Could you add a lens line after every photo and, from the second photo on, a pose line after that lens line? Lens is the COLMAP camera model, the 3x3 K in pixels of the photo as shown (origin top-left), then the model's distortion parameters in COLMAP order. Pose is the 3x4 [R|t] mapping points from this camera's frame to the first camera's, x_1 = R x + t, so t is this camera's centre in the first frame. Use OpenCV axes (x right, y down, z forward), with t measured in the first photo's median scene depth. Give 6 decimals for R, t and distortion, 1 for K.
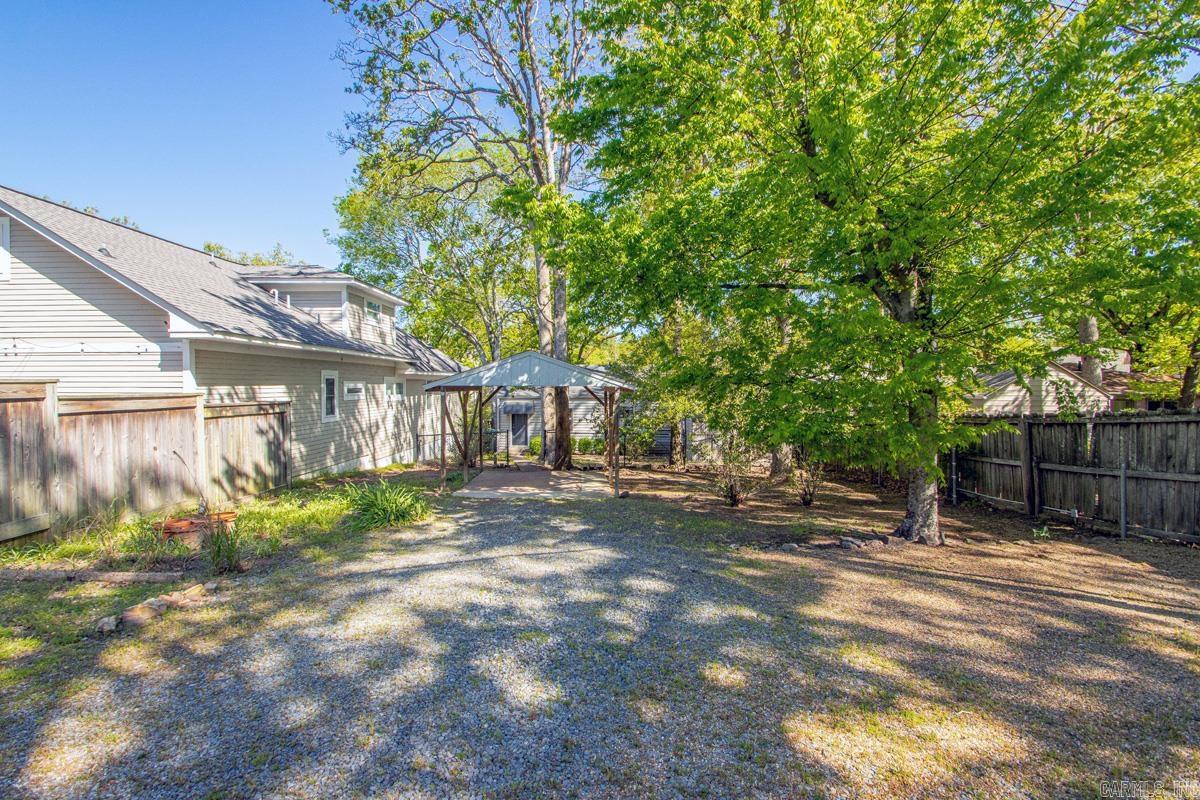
lens RADIAL K [[560.4, 0, 586.4], [0, 560.4, 399.3], [0, 0, 1]] dist [-0.001119, -0.009758]
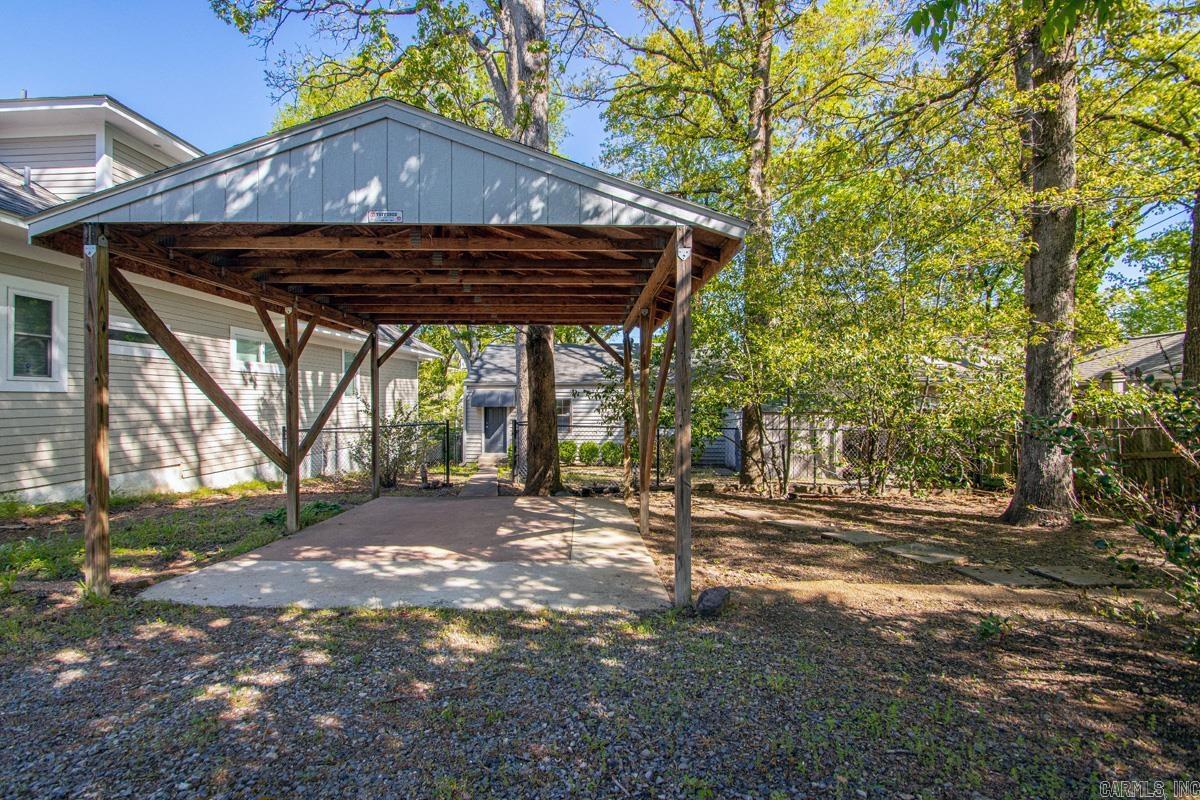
lens RADIAL K [[562.7, 0, 600.0], [0, 562.7, 400.0], [0, 0, 1]] dist [0.022505, -0.022217]
pose [[0.999936, -0.000089, 0.011301, 0.006379], [0.000339, 0.999754, -0.022159, 0.080046], [-0.011296, 0.022161, 0.999691, 0.752059]]
